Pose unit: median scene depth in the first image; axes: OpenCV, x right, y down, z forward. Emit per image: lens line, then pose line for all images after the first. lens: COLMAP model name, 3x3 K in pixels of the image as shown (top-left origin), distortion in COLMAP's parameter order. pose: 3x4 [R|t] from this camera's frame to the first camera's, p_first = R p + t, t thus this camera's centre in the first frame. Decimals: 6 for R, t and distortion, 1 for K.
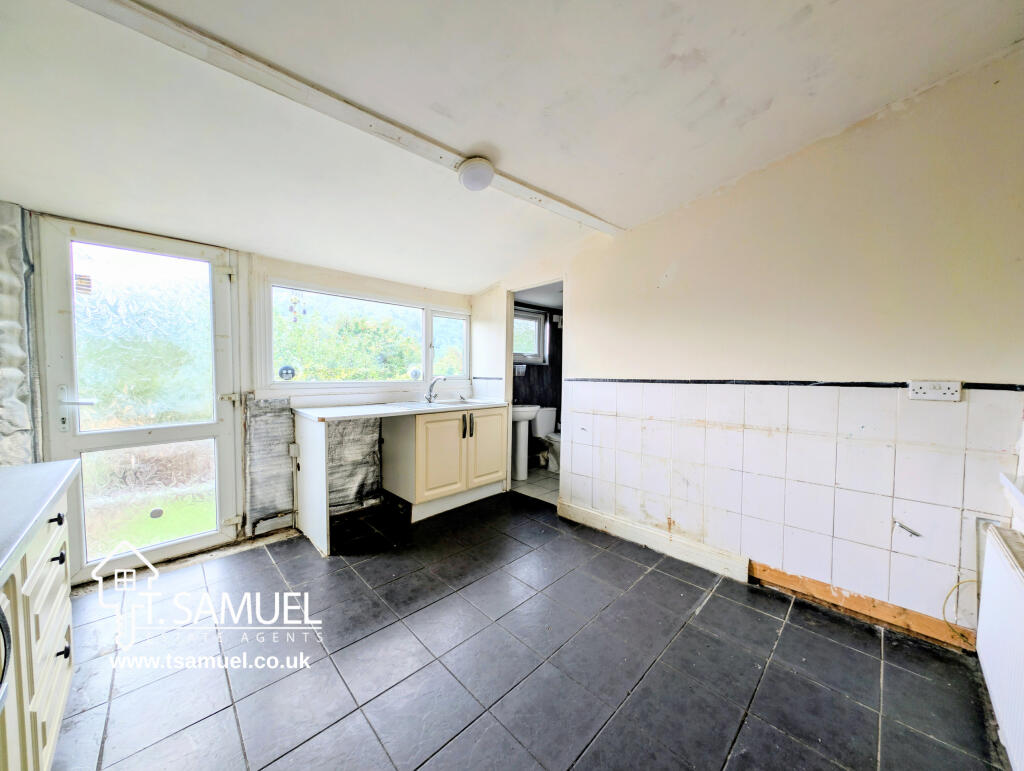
lens RADIAL K [[369.2, 0, 501.1], [0, 369.2, 385.1], [0, 0, 1]] dist [0.002181, -0.000075]
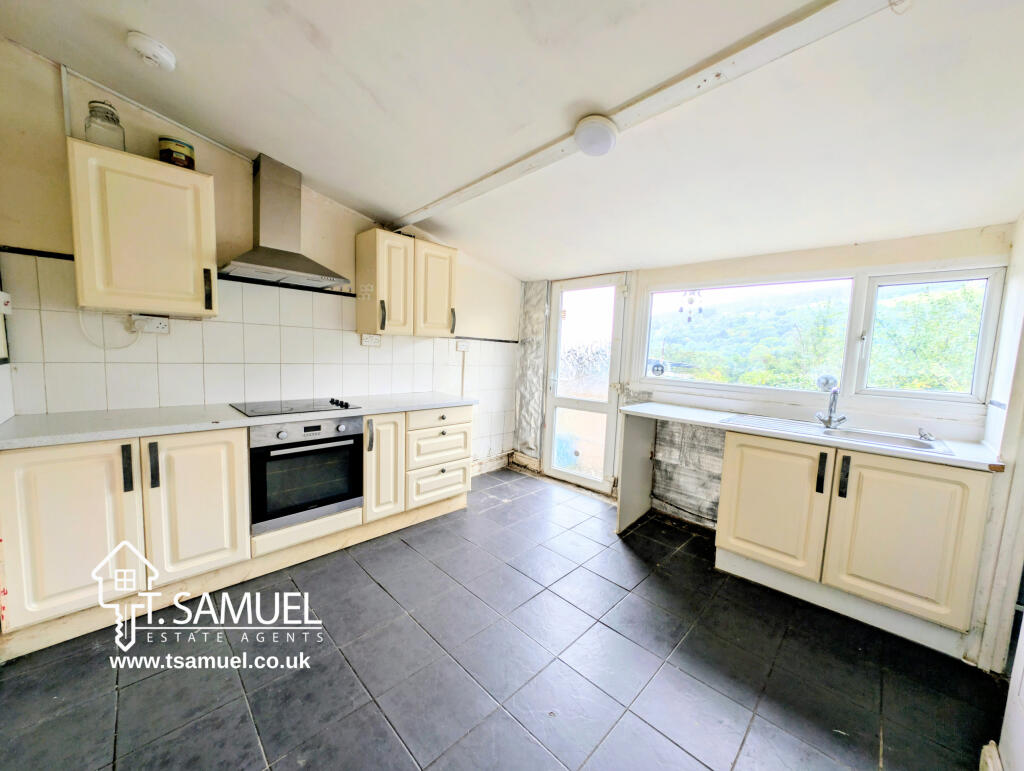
lens RADIAL K [[369.2, 0, 504.8], [0, 369.2, 383.2], [0, 0, 1]] dist [0.002181, -0.000075]
pose [[0.022918, 0.074298, -0.996973, 0.518474], [-0.086448, 0.993647, 0.072063, -0.032723], [0.995993, 0.084534, 0.029196, 0.520125]]
